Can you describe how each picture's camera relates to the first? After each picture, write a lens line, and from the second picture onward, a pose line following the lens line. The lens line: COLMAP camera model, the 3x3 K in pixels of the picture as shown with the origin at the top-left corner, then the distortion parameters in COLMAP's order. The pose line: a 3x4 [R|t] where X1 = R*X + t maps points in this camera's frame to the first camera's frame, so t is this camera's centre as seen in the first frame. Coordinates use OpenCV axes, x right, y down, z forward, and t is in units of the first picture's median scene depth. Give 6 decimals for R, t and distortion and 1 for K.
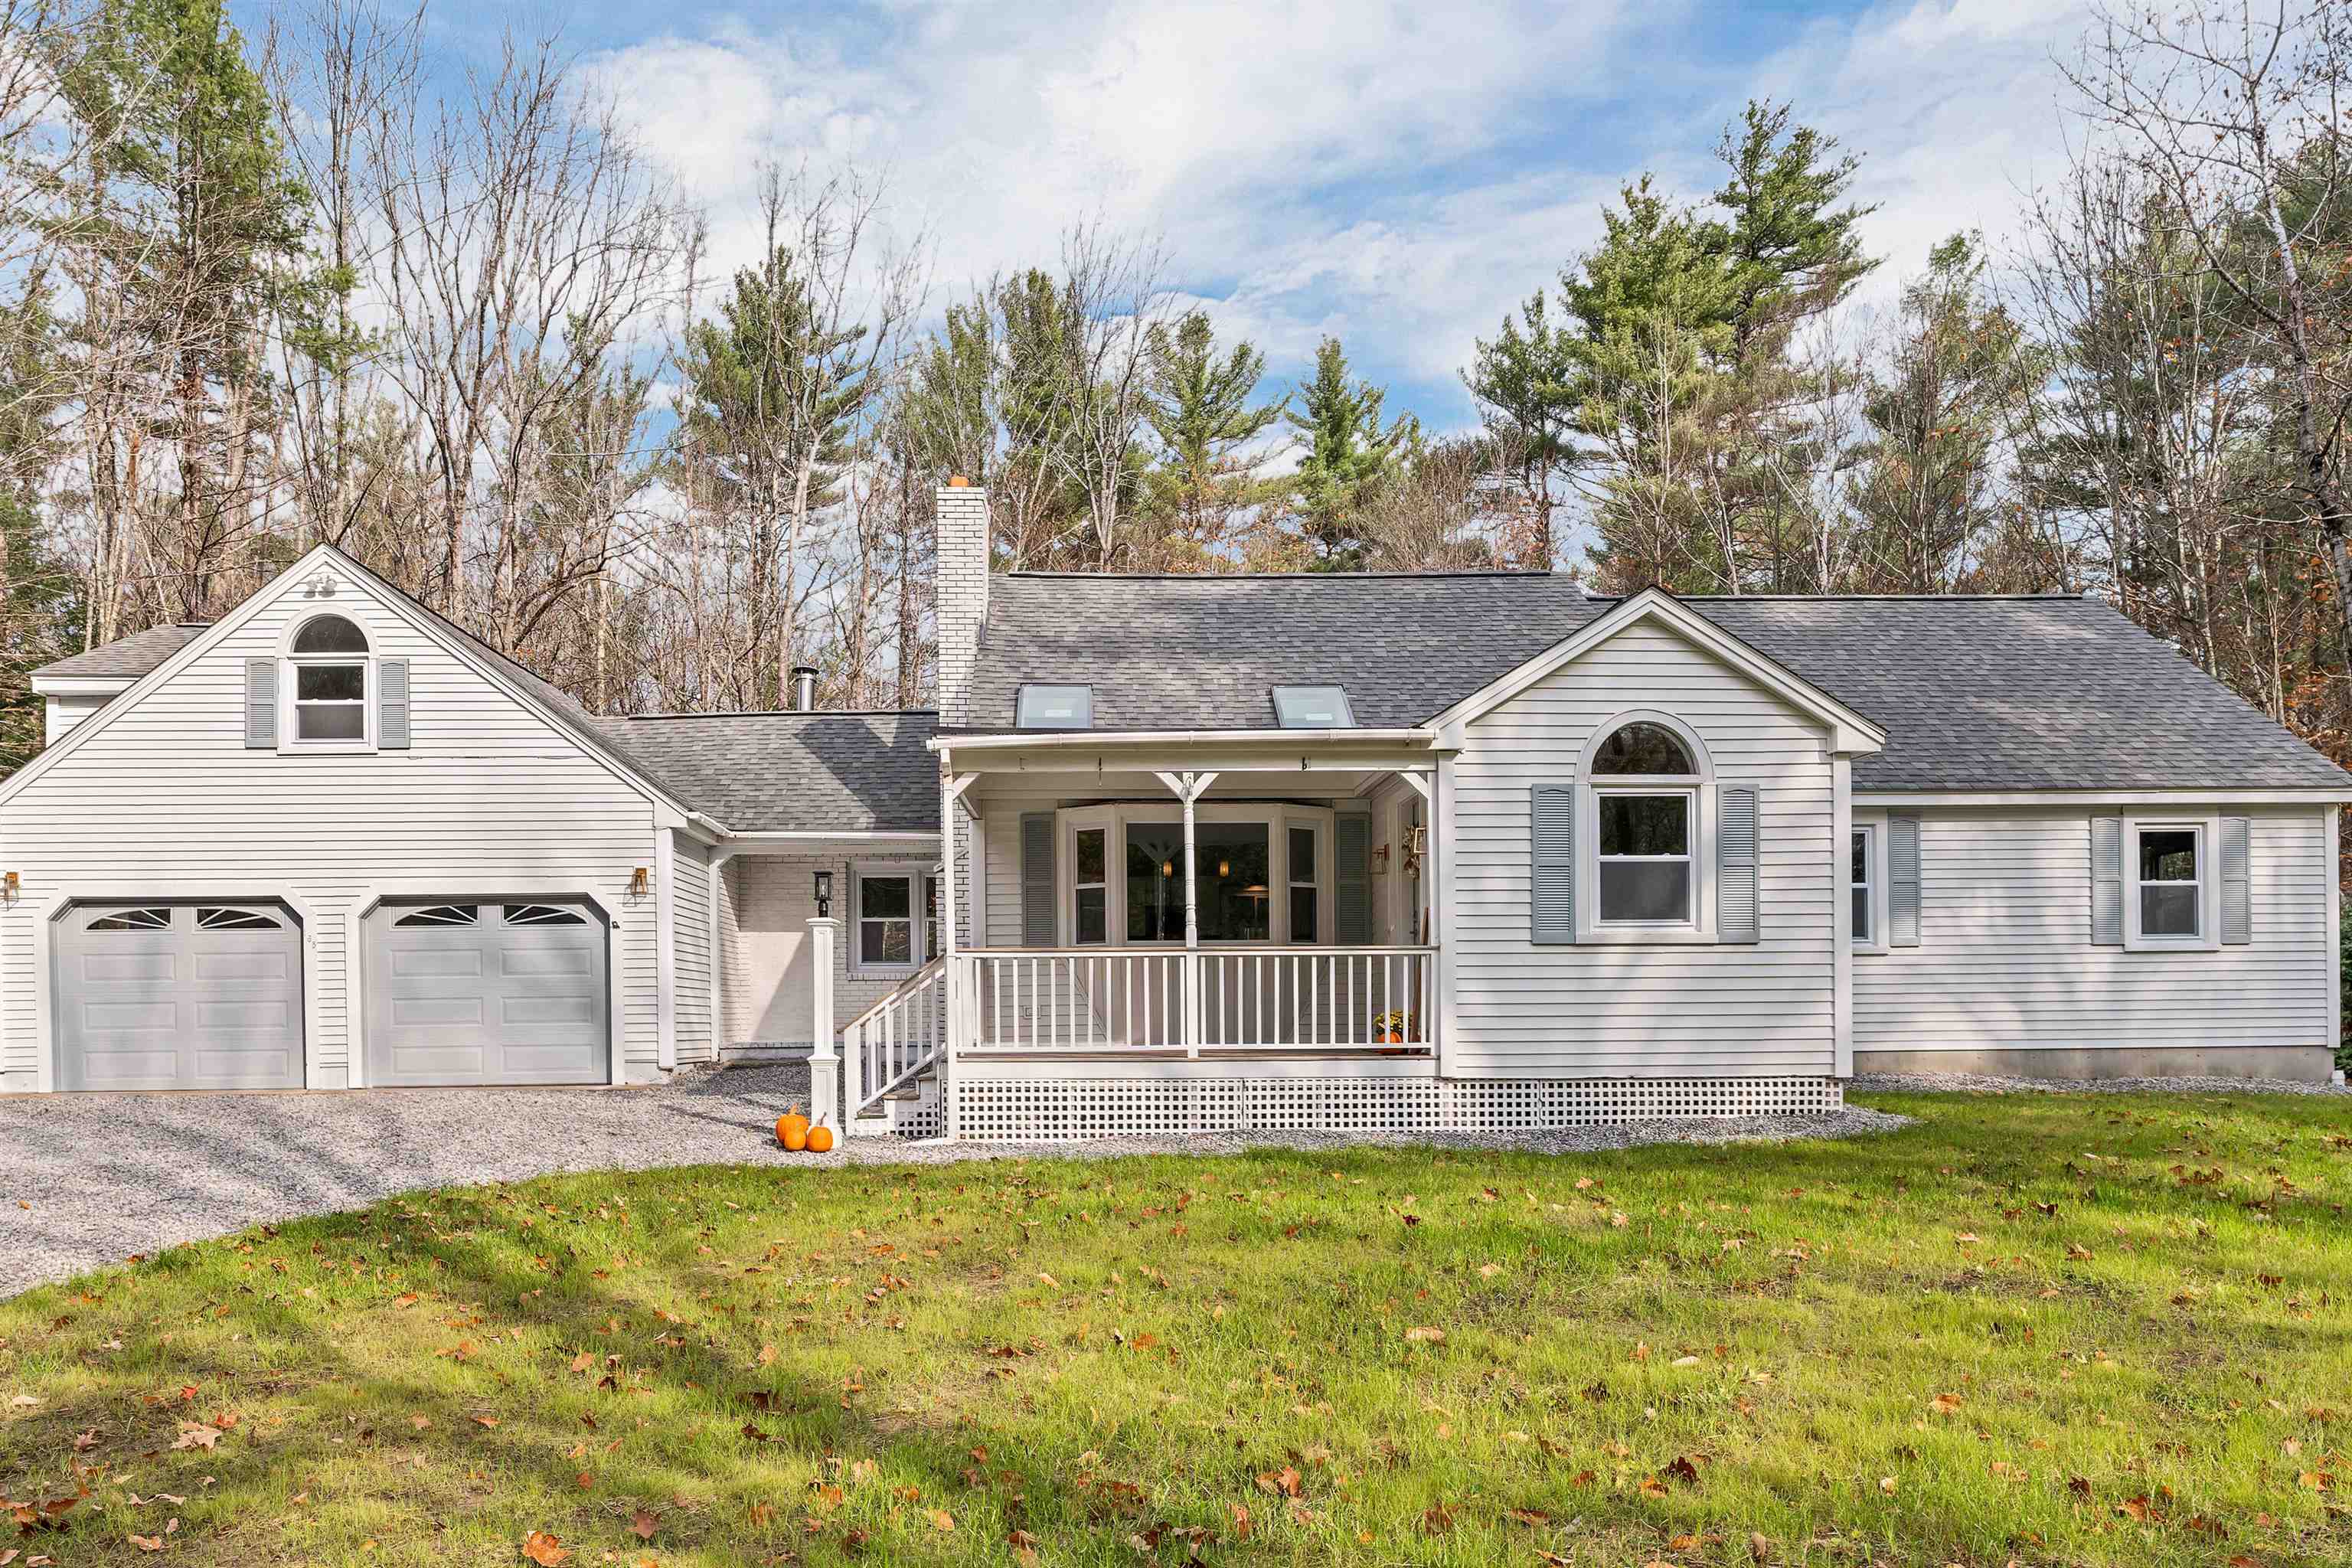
lens RADIAL K [[1440.5, 0, 1176.1], [0, 1440.5, 856.7], [0, 0, 1]] dist [0.002600, -0.001079]
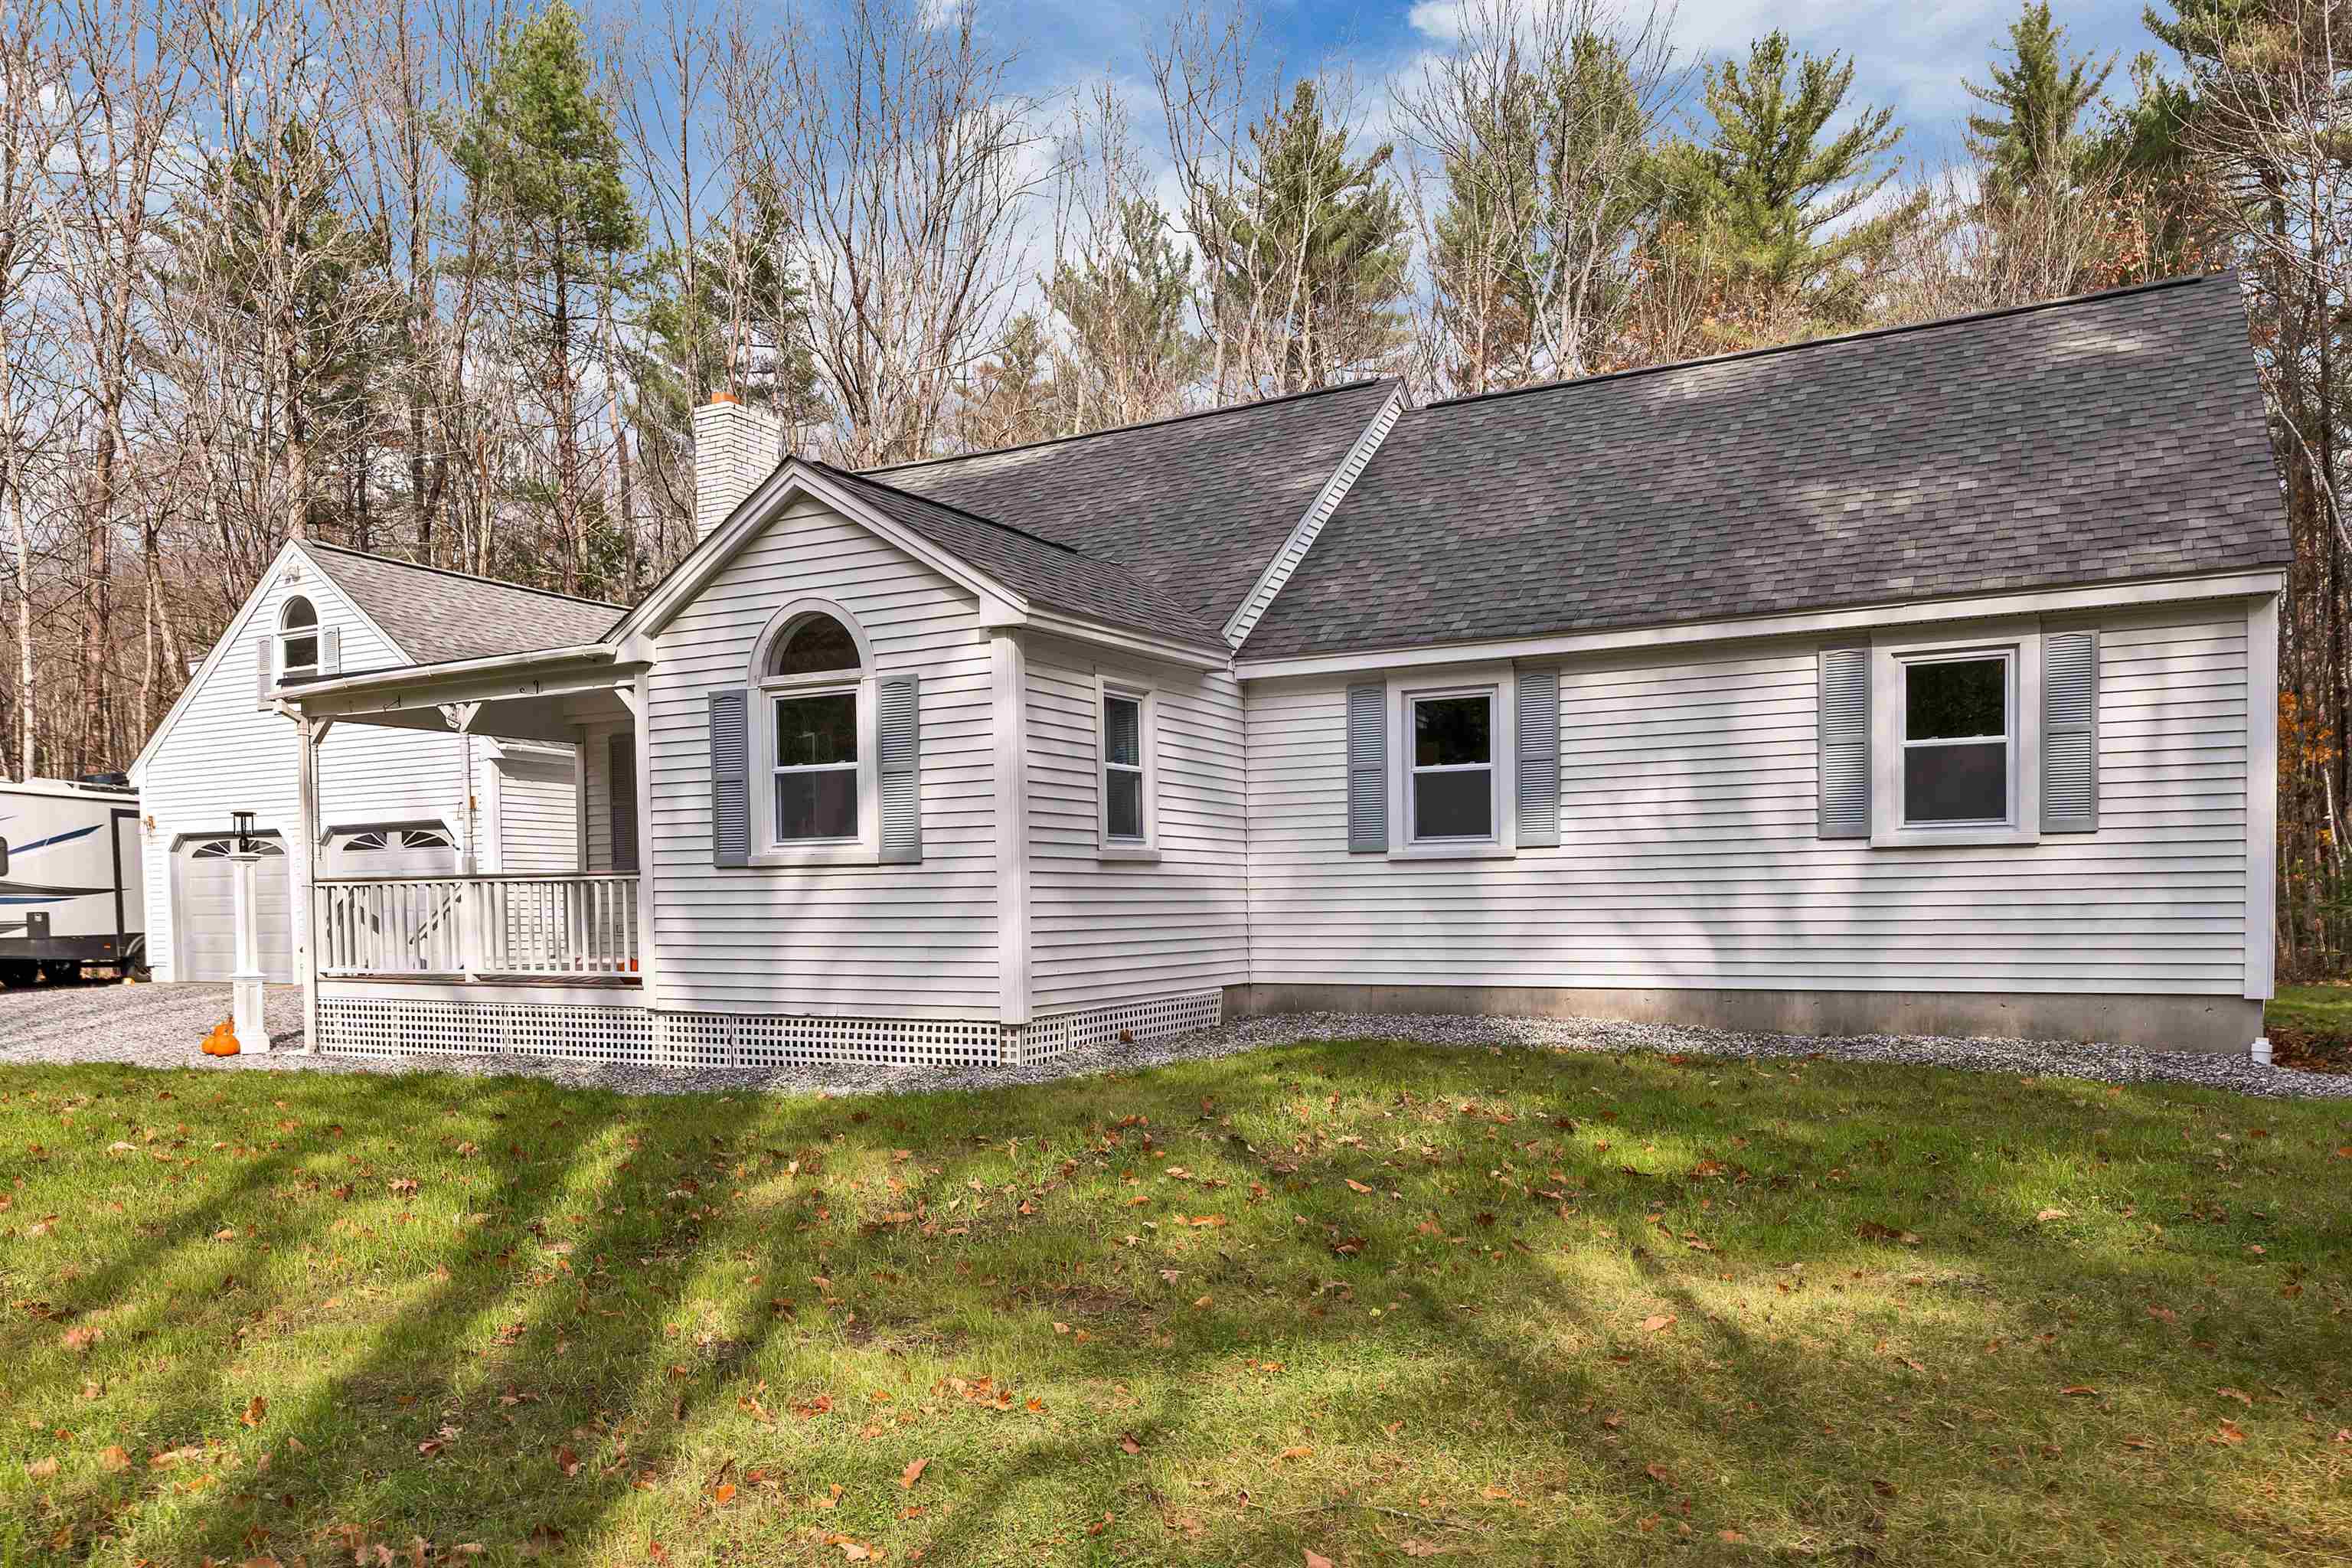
lens RADIAL K [[1605.8, 0, 1176.0], [0, 1605.8, 784.0], [0, 0, 1]] dist [-0.000098, -0.000601]
pose [[0.866593, -0.037391, -0.497614, 1.000004], [0.056797, 0.998099, 0.023915, -0.000079], [0.495774, -0.048988, 0.867069, 0.258552]]
